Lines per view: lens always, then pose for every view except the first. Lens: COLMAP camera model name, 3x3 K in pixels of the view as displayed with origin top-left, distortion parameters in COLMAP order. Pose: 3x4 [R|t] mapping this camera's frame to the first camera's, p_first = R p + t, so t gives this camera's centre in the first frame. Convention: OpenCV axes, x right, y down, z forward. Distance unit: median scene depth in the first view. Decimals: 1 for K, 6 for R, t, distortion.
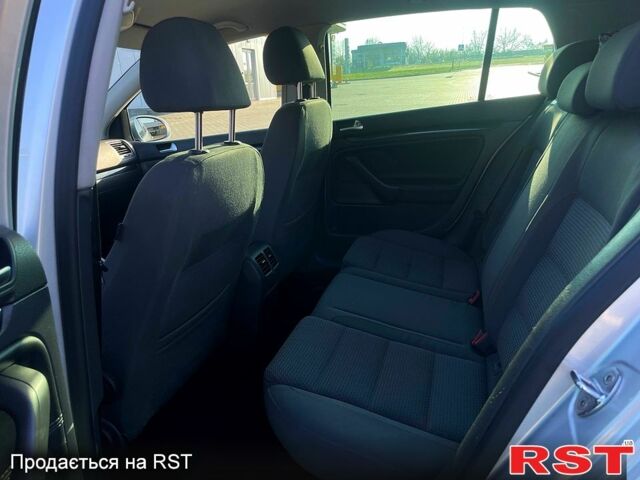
lens RADIAL K [[485.7, 0, 321.0], [0, 485.7, 237.2], [0, 0, 1]] dist [0.046614, -0.043041]
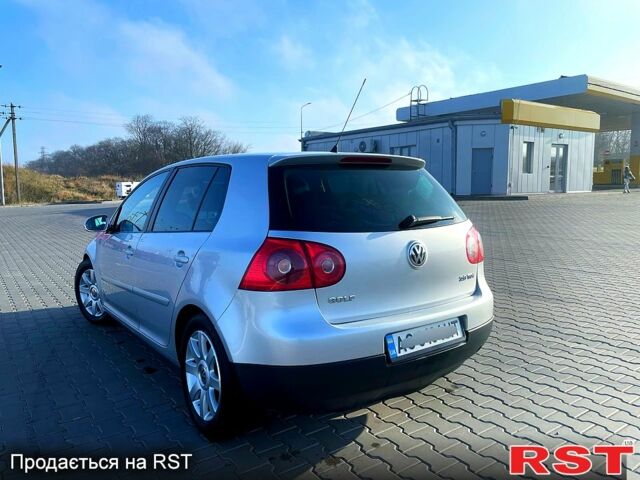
lens RADIAL K [[485.7, 0, 316.1], [0, 485.7, 238.7], [0, 0, 1]] dist [0.046614, -0.043041]
pose [[0.777005, 0.120181, -0.617915, 1.083093], [-0.217750, 0.972322, -0.084702, 0.023101], [0.590633, 0.200365, 0.781669, -0.515770]]
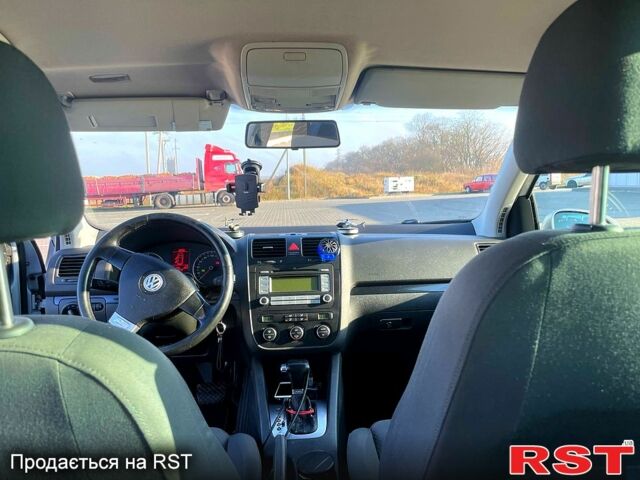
lens RADIAL K [[486.7, 0, 323.2], [0, 486.7, 235.4], [0, 0, 1]] dist [0.063907, -0.007540]
pose [[0.349187, 0.151829, -0.924671, 0.118581], [-0.281060, 0.958323, 0.051217, -0.166375], [0.893909, 0.242003, 0.377307, 0.507001]]
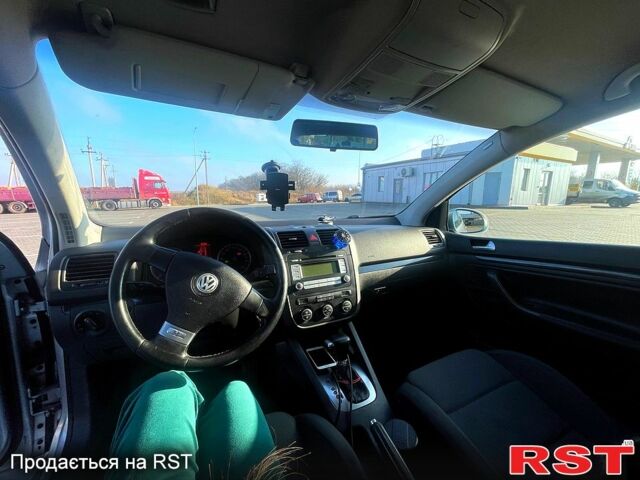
lens RADIAL K [[255.8, 0, 320.5], [0, 255.8, 241.1], [0, 0, 1]] dist [-0.003230, 0.000893]
pose [[0.668859, 0.188095, -0.719200, -0.172864], [-0.263626, 0.964599, 0.007103, -0.111571], [0.695075, 0.184849, 0.694767, 0.450292]]
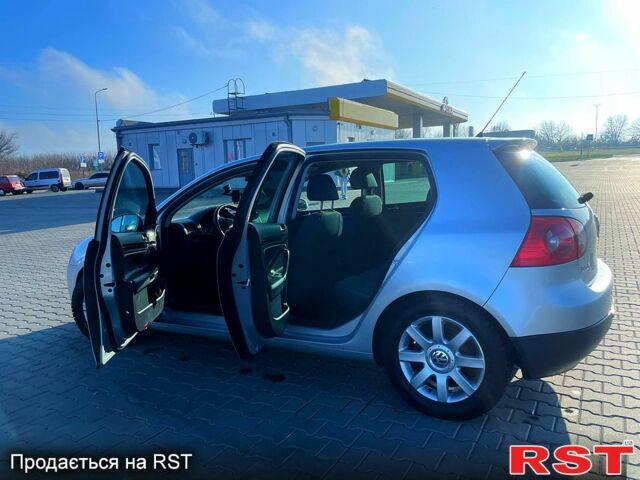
lens RADIAL K [[485.7, 0, 323.5], [0, 485.7, 238.1], [0, 0, 1]] dist [0.046614, -0.043041]
pose [[0.969717, 0.063635, -0.235797, 0.235211], [-0.099302, 0.984785, -0.142612, 0.196505], [0.223134, 0.161708, 0.961281, -0.908460]]
